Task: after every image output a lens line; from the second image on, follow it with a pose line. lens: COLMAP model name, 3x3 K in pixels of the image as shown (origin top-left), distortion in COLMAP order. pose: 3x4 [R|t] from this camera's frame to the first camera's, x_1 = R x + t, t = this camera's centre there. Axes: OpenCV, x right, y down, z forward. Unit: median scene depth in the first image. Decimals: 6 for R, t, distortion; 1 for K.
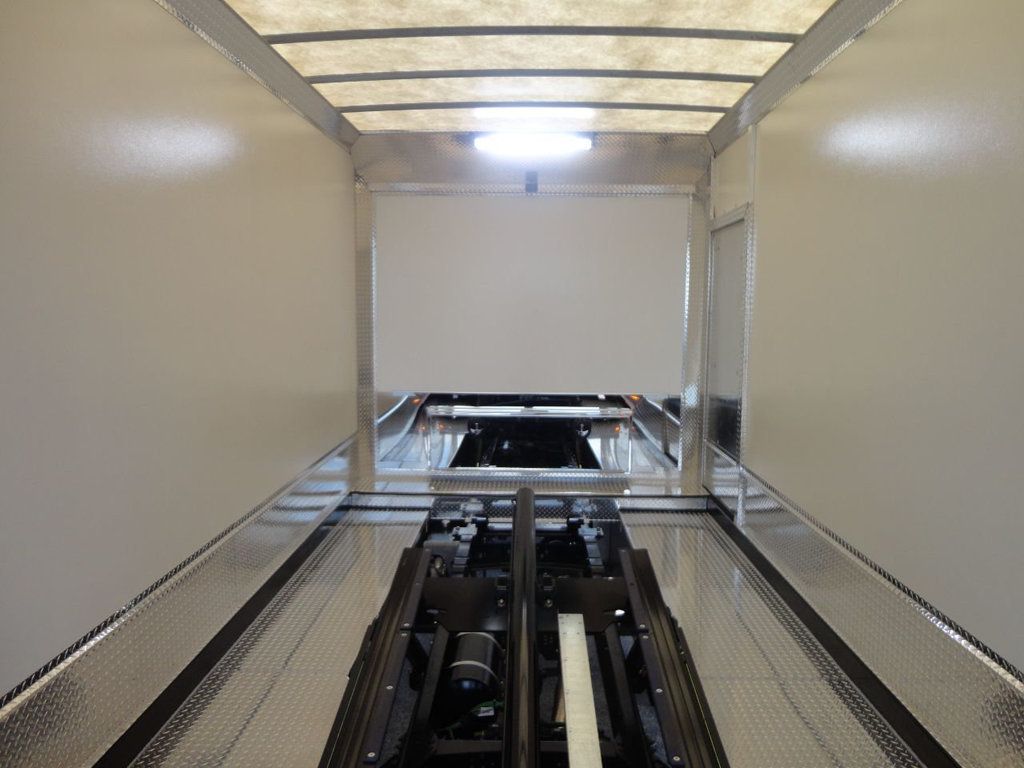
lens RADIAL K [[767.6, 0, 512.0], [0, 767.6, 384.0], [0, 0, 1]] dist [-0.002185, 0.000388]
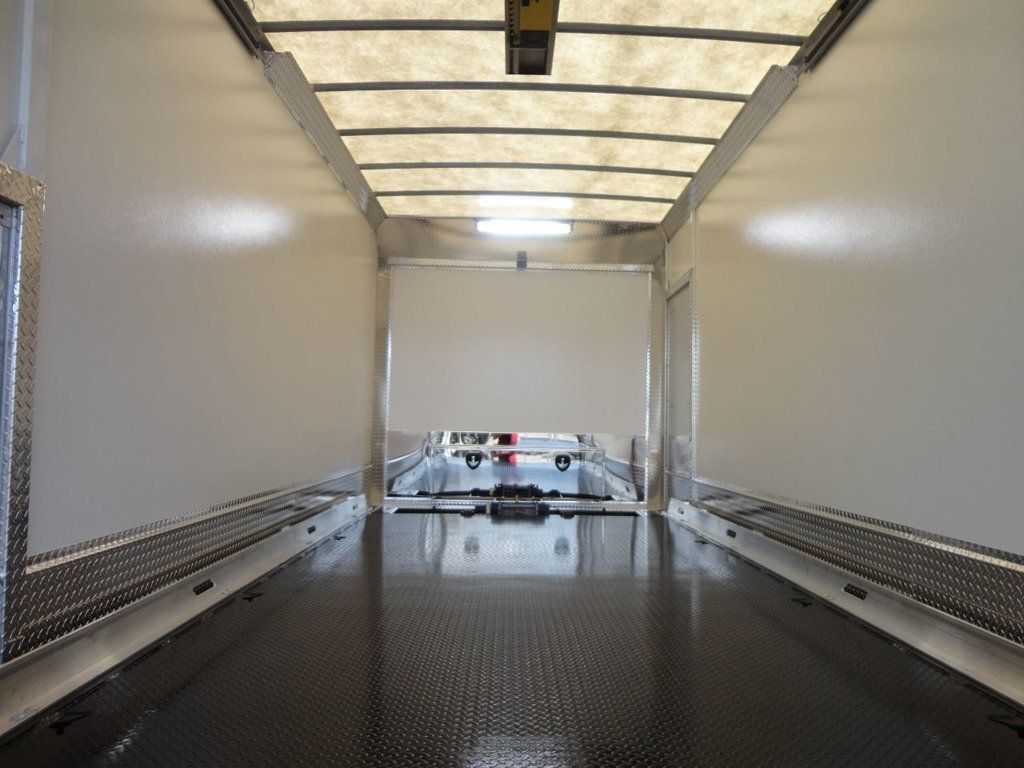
lens RADIAL K [[767.6, 0, 512.0], [0, 767.6, 384.0], [0, 0, 1]] dist [-0.002185, 0.000388]
pose [[0.999355, 0.016836, 0.031715, -0.036447], [-0.011552, 0.987051, -0.159988, 0.186518], [-0.033998, 0.159518, 0.986609, -0.262447]]
